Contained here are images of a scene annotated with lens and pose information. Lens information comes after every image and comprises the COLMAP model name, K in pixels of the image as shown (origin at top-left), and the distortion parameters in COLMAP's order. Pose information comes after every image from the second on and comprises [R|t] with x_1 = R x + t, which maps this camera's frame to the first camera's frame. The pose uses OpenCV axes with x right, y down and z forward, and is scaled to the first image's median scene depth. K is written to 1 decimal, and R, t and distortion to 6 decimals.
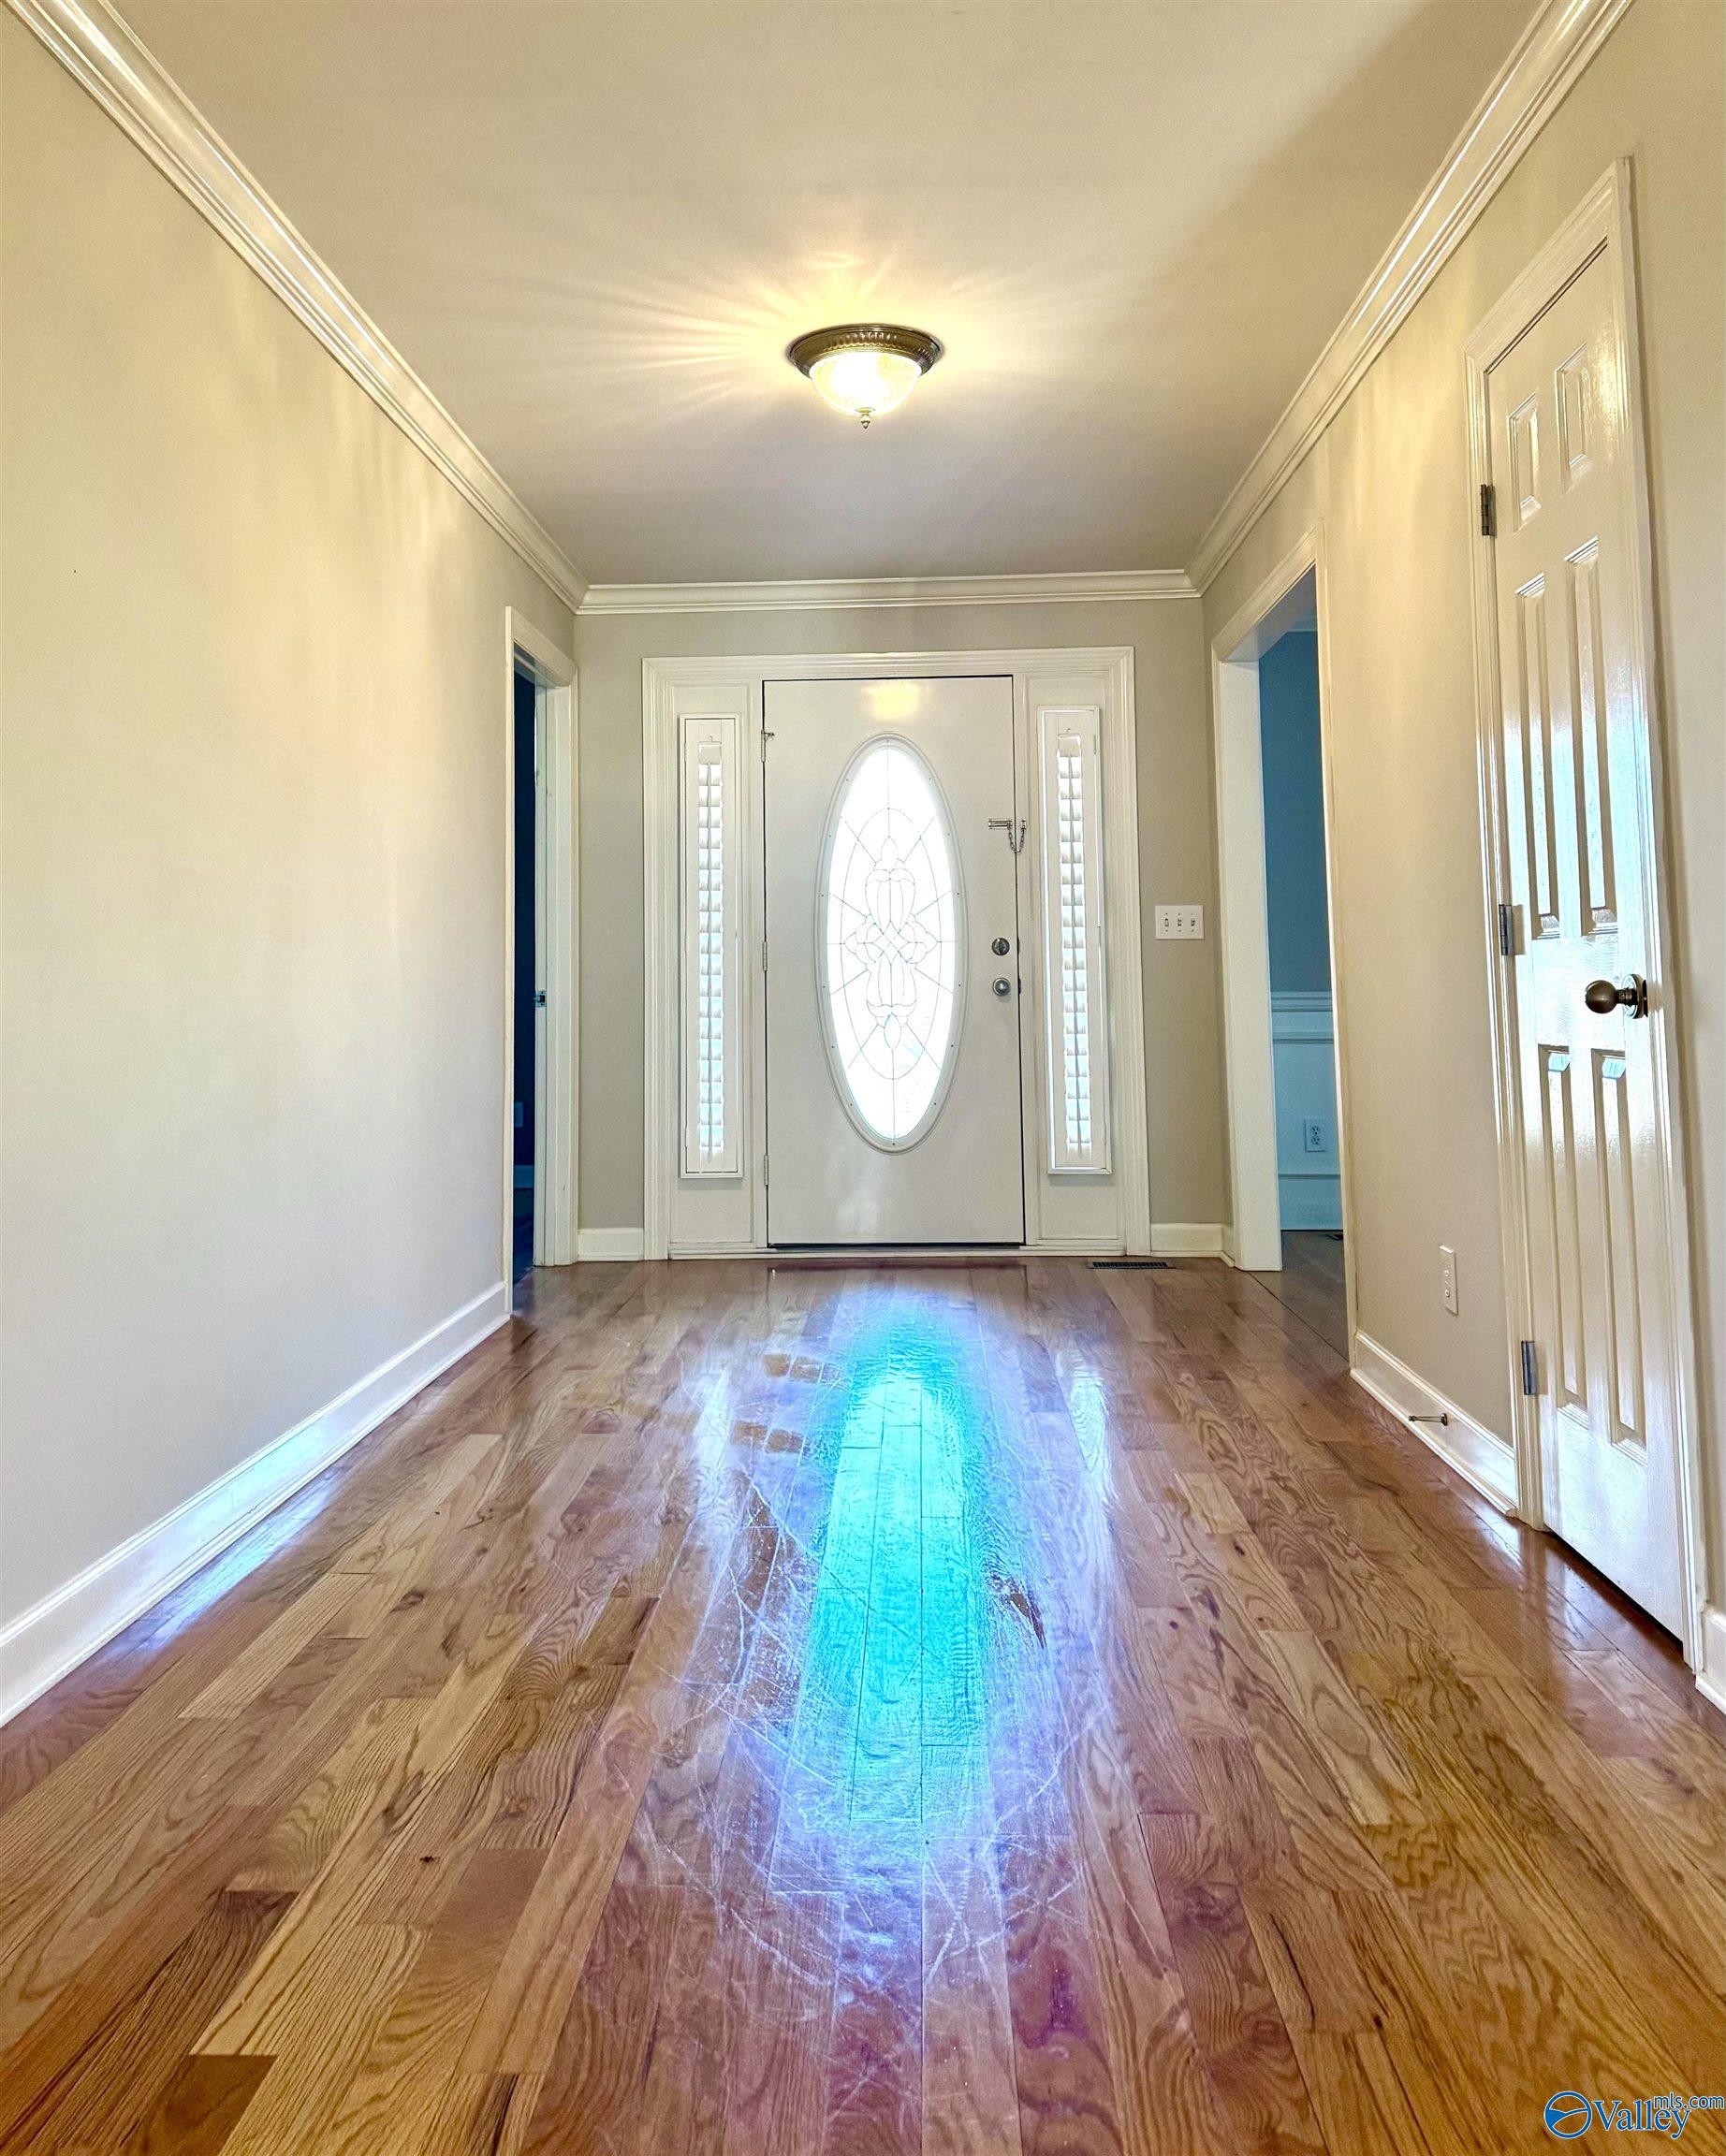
lens RADIAL K [[1774.1, 0, 866.1], [0, 1774.1, 805.0], [0, 0, 1]] dist [0.139520, -0.140916]
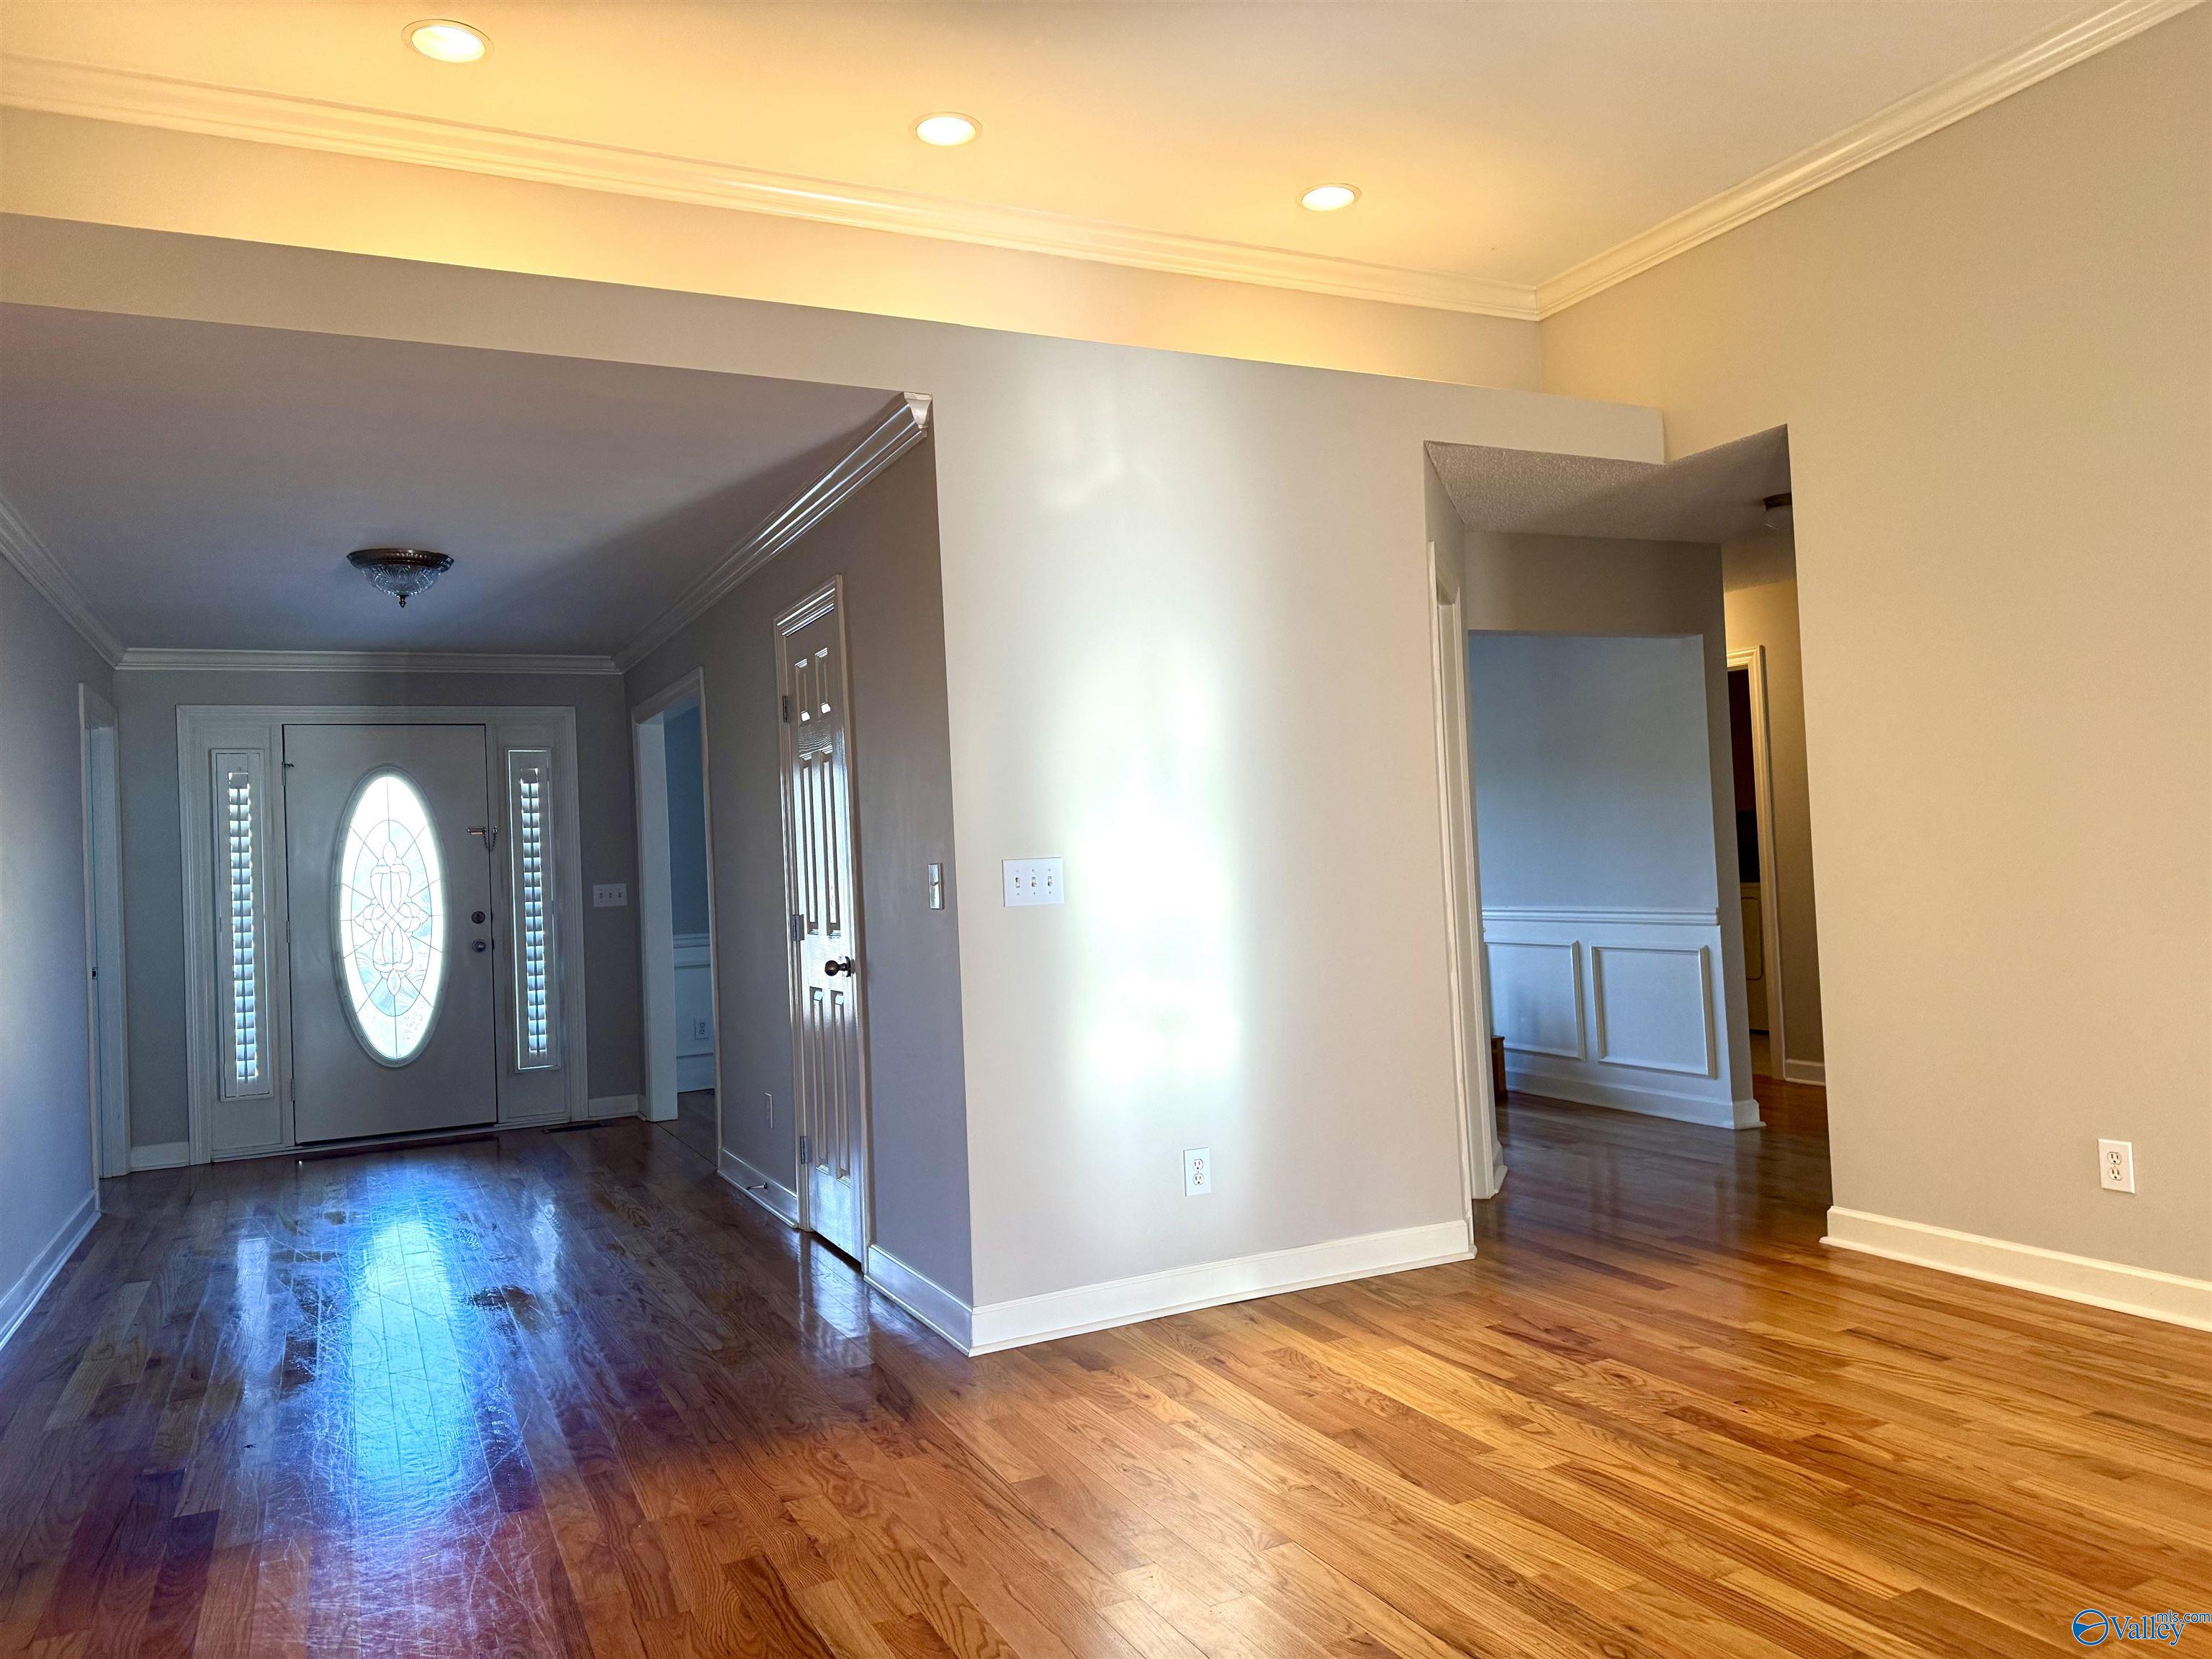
lens RADIAL K [[1541.1, 0, 1101.4], [0, 1541.1, 796.5], [0, 0, 1]] dist [0.040210, -0.068147]
pose [[0.879778, -0.010482, 0.475269, -0.097925], [-0.012305, 0.998920, 0.044808, -0.104117], [-0.475225, -0.045269, 0.878699, -0.416970]]
